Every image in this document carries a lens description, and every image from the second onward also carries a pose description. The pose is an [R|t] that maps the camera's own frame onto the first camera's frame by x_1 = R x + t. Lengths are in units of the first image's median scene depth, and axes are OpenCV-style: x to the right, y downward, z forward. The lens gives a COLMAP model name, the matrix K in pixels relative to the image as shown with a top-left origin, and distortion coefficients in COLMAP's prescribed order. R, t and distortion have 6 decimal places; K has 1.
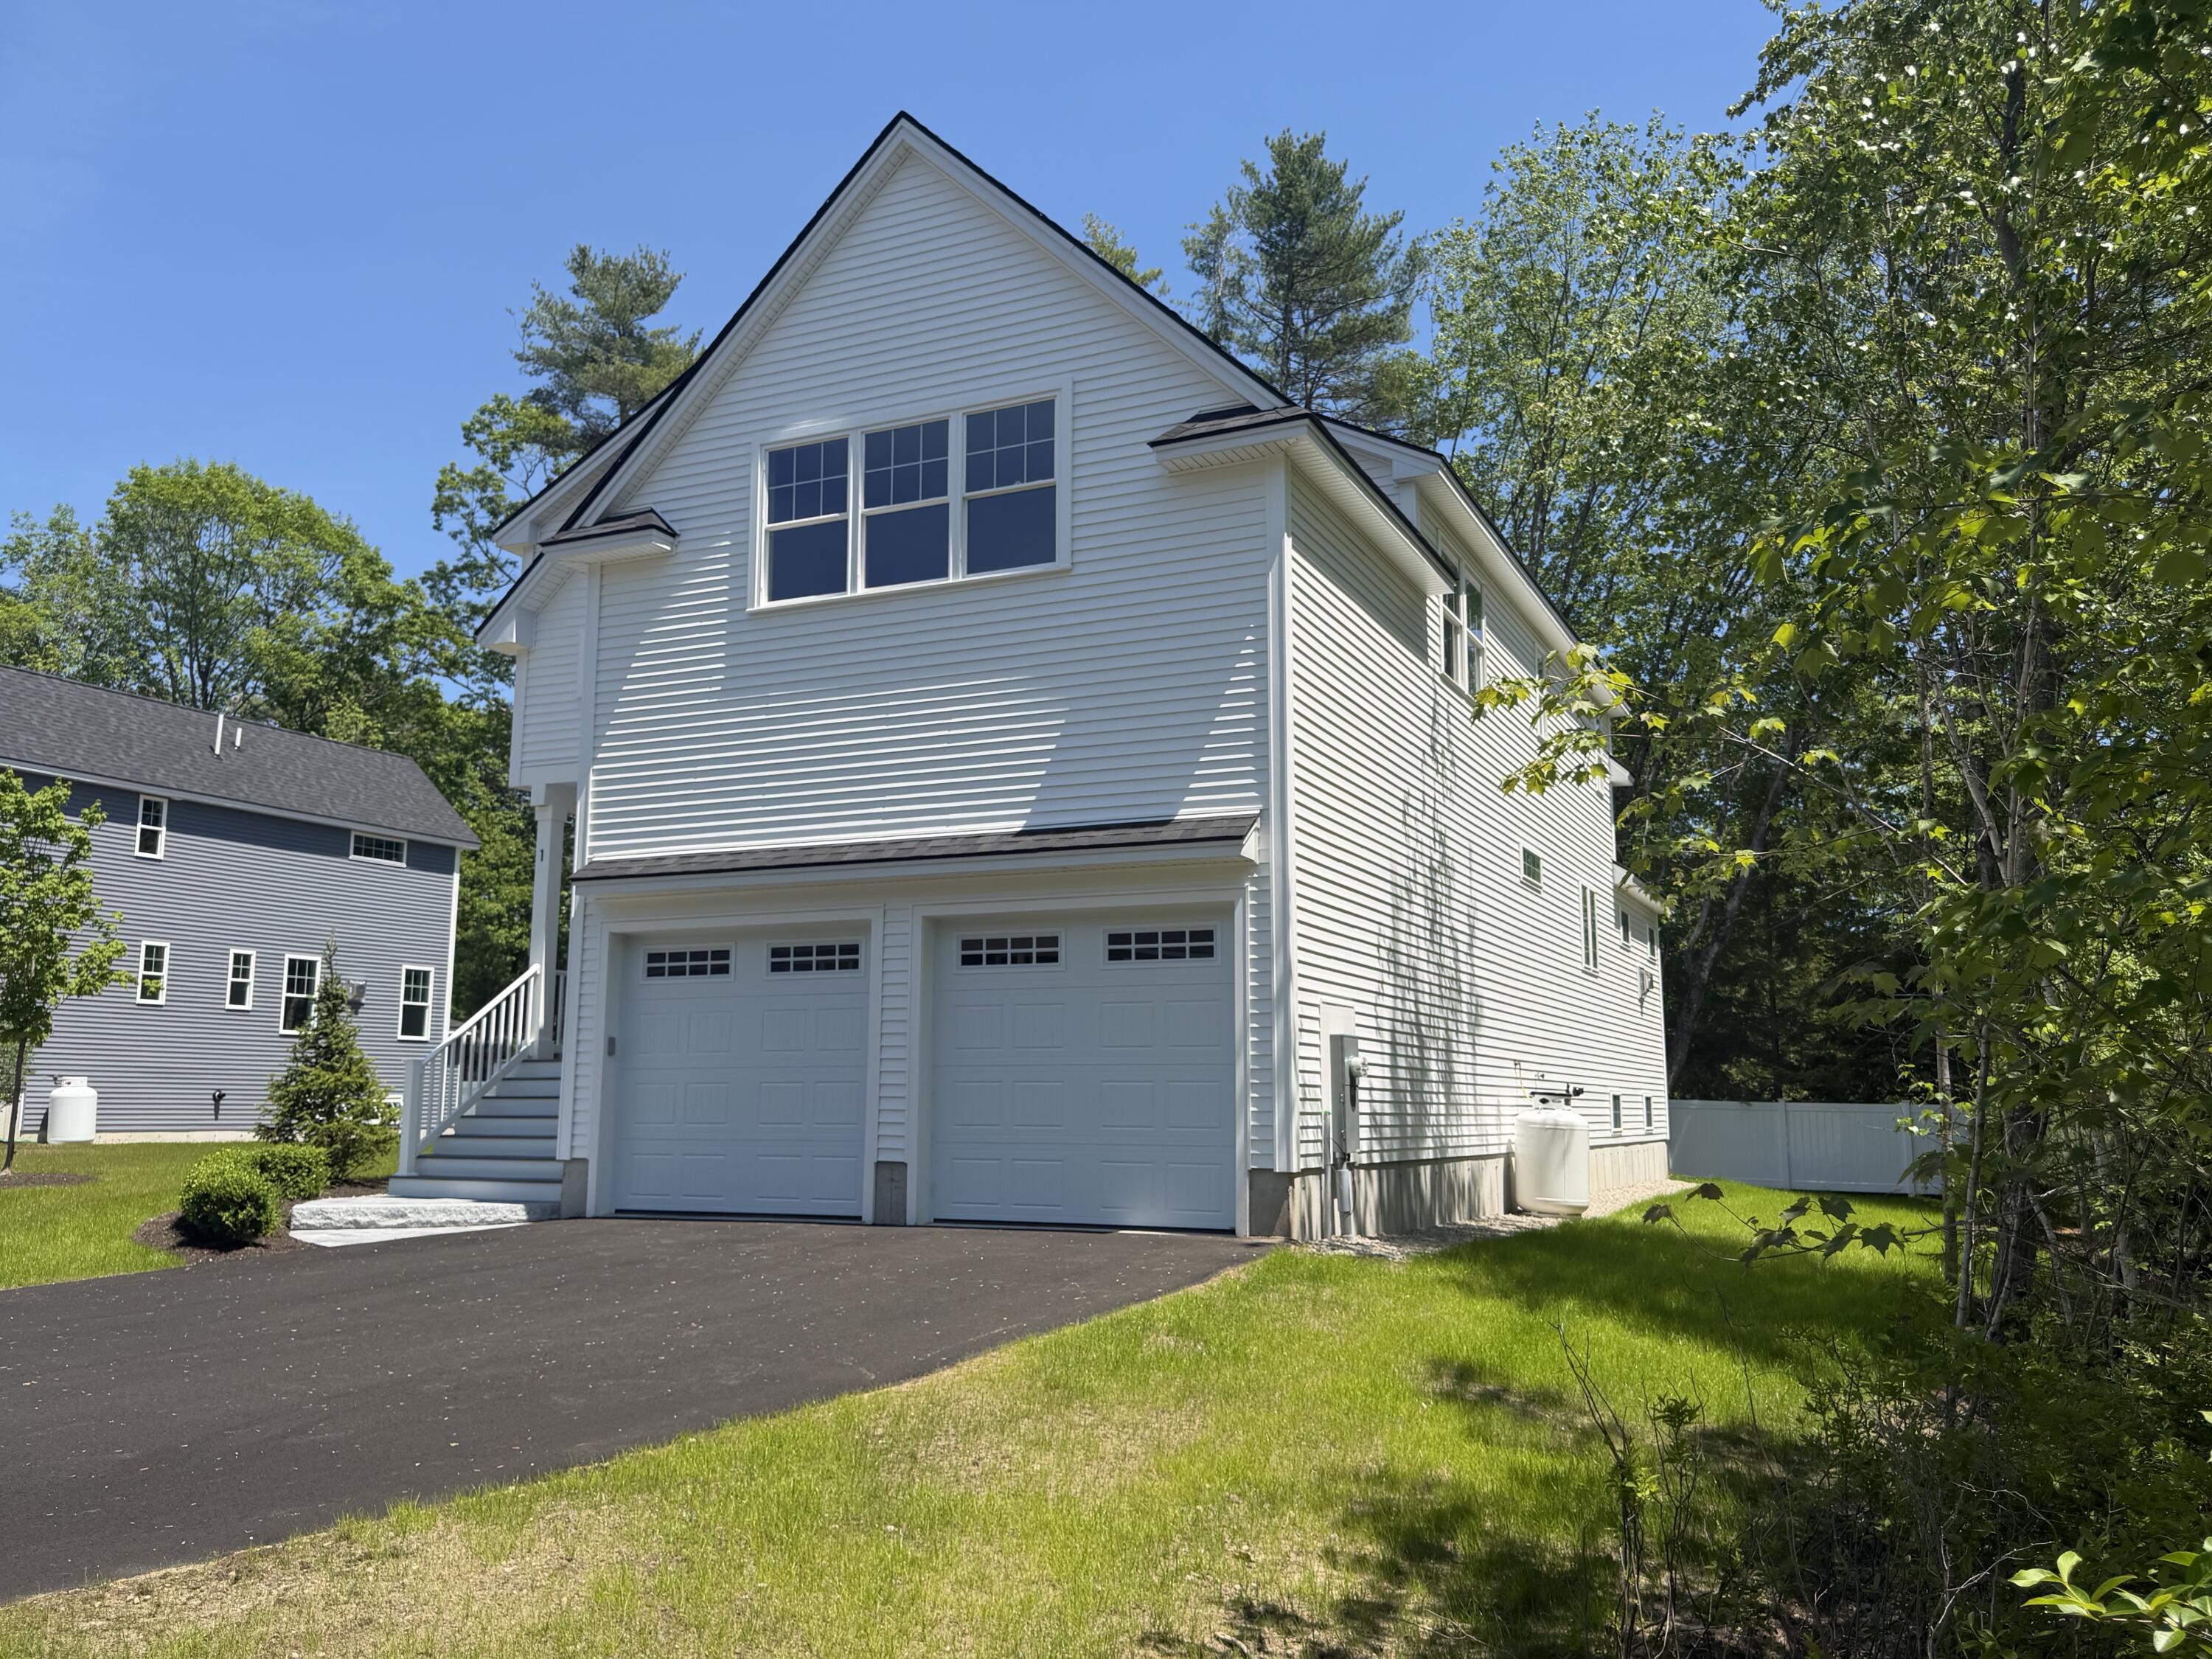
lens RADIAL K [[1701.1, 0, 1132.8], [0, 1701.1, 833.6], [0, 0, 1]] dist [0.109682, -0.175228]
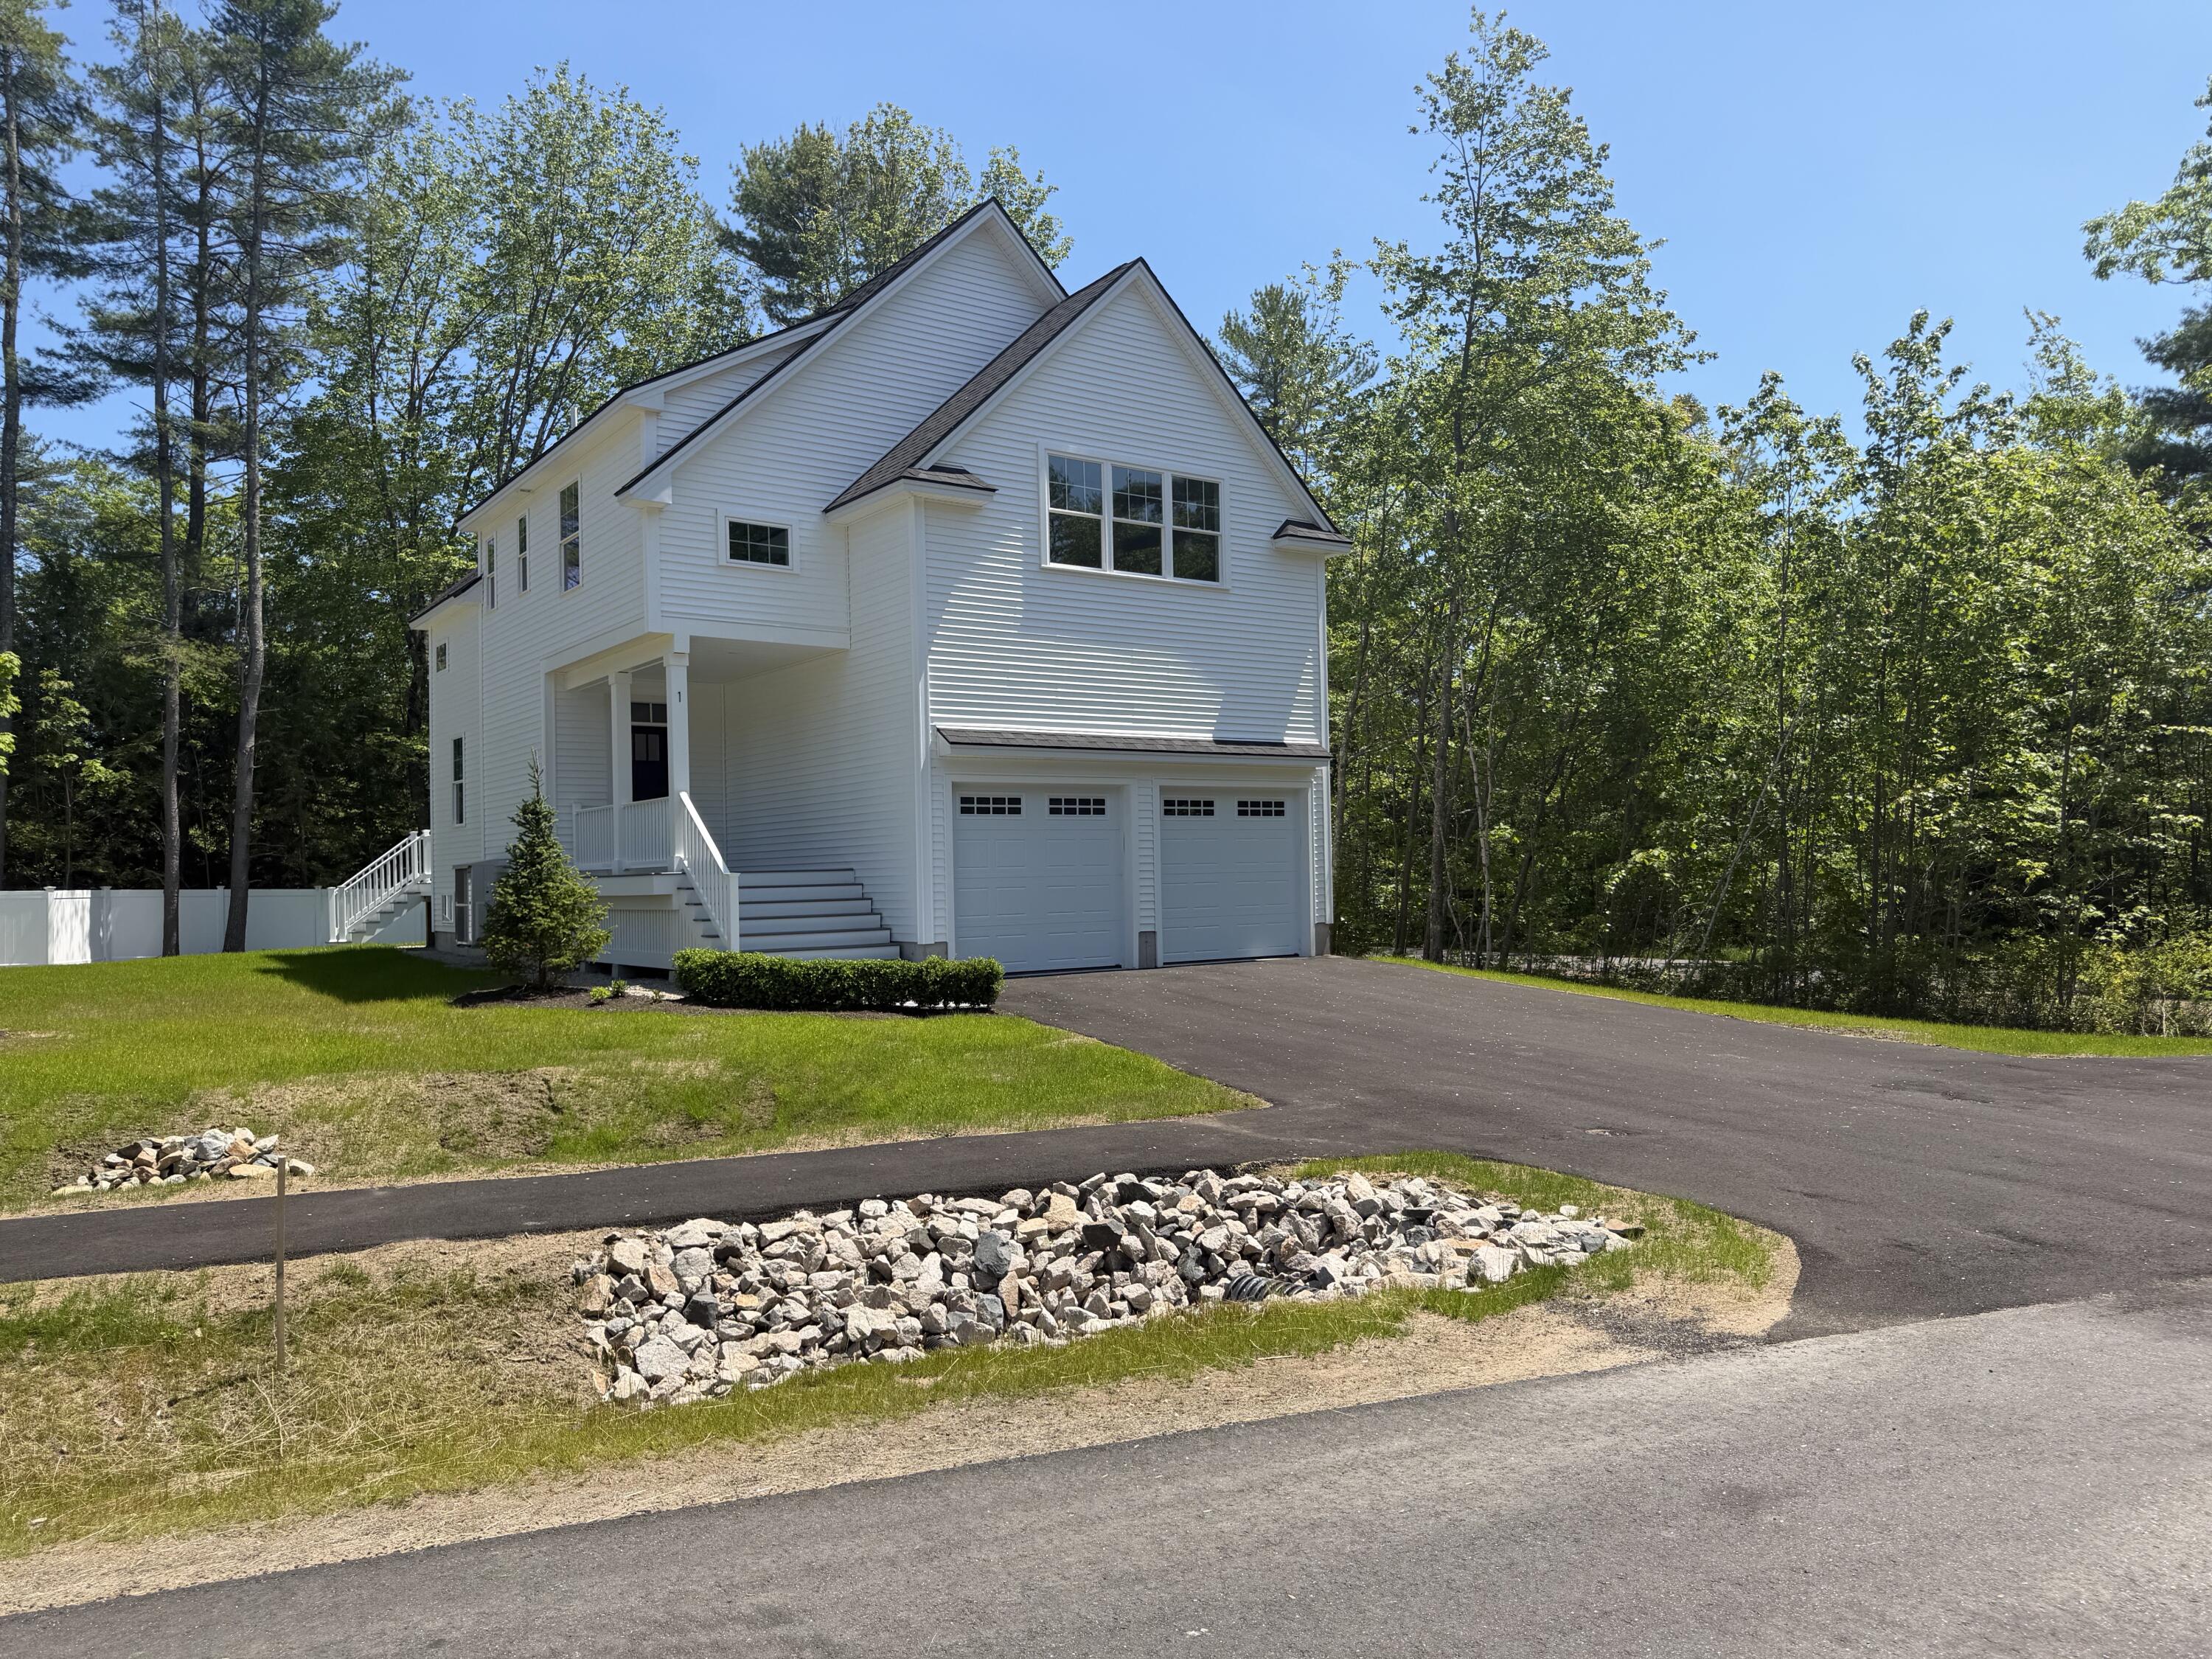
lens RADIAL K [[1538.9, 0, 1132.0], [0, 1538.9, 857.9], [0, 0, 1]] dist [0.071132, -0.081304]
pose [[0.488571, -0.006415, 0.872500, -1.405397], [-0.111804, 0.991269, 0.069895, 0.016368], [-0.865331, -0.131698, 0.483588, 0.281020]]
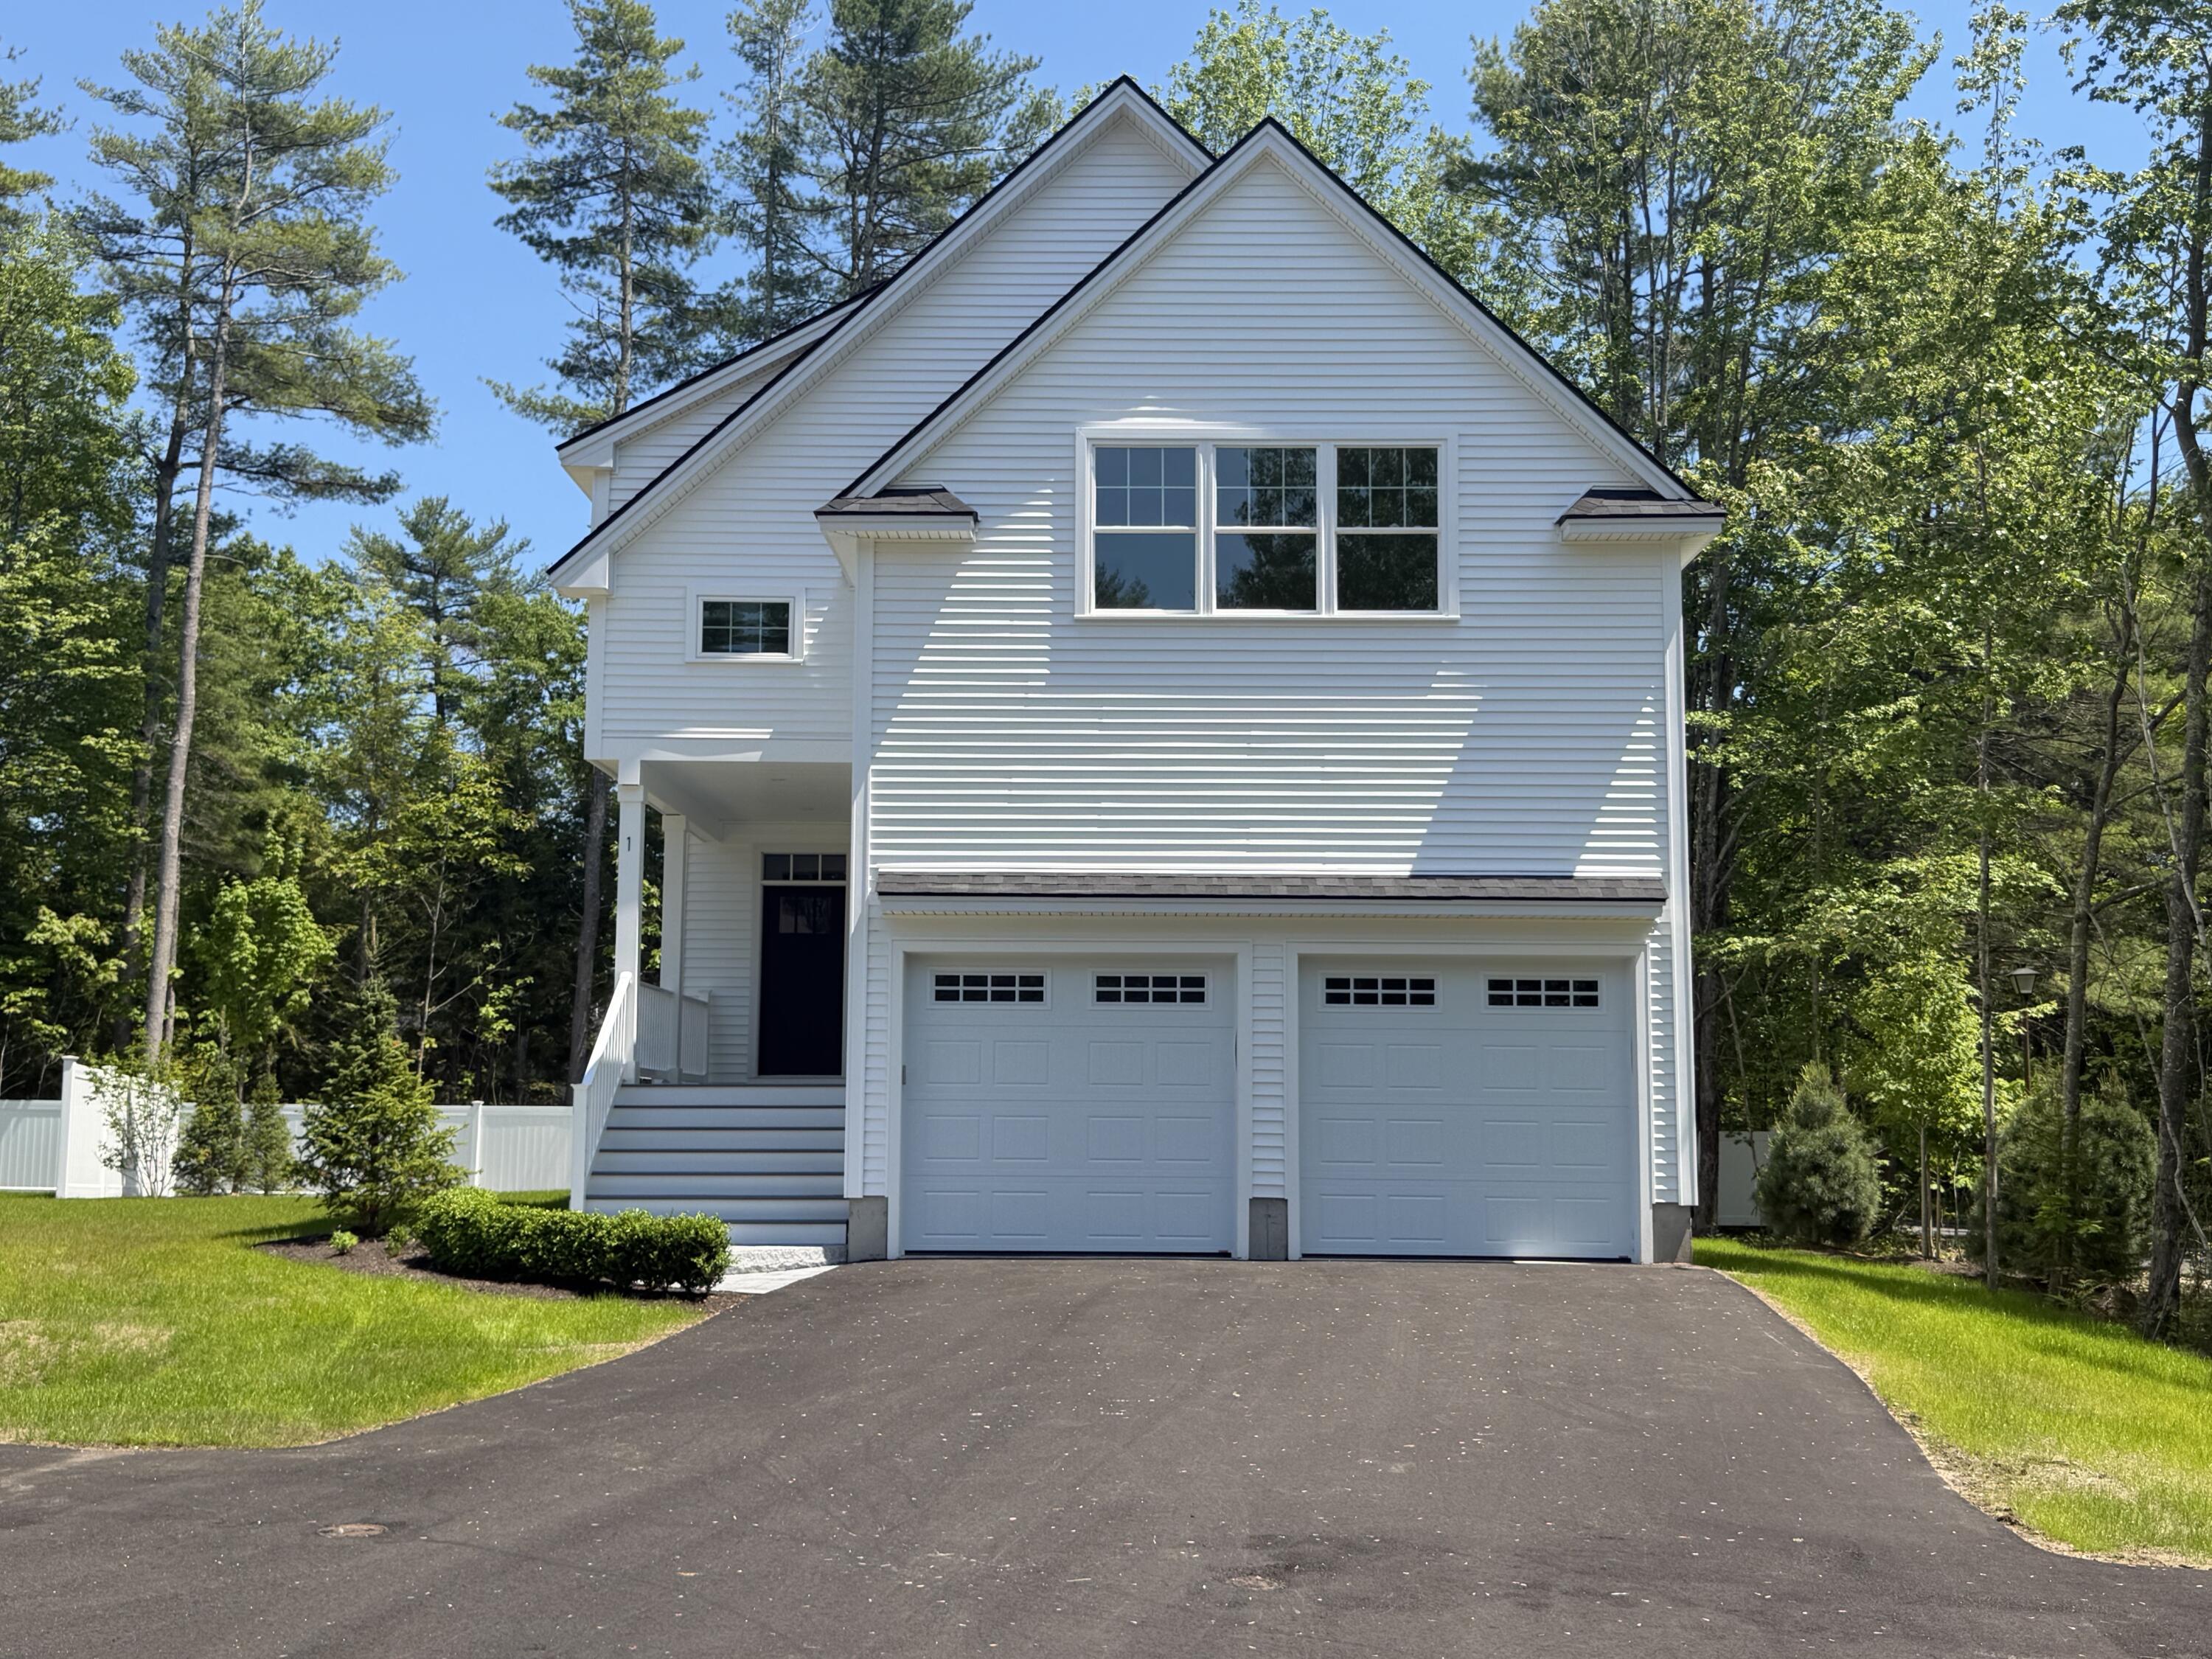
lens RADIAL K [[2377.1, 0, 1106.0], [0, 2377.1, 829.5], [0, 0, 1]] dist [0.106059, -0.218357]
pose [[0.910815, 0.054550, 0.409194, -0.777803], [-0.067591, 0.997560, 0.017464, -0.039457], [-0.407243, -0.043564, 0.912280, -0.215030]]
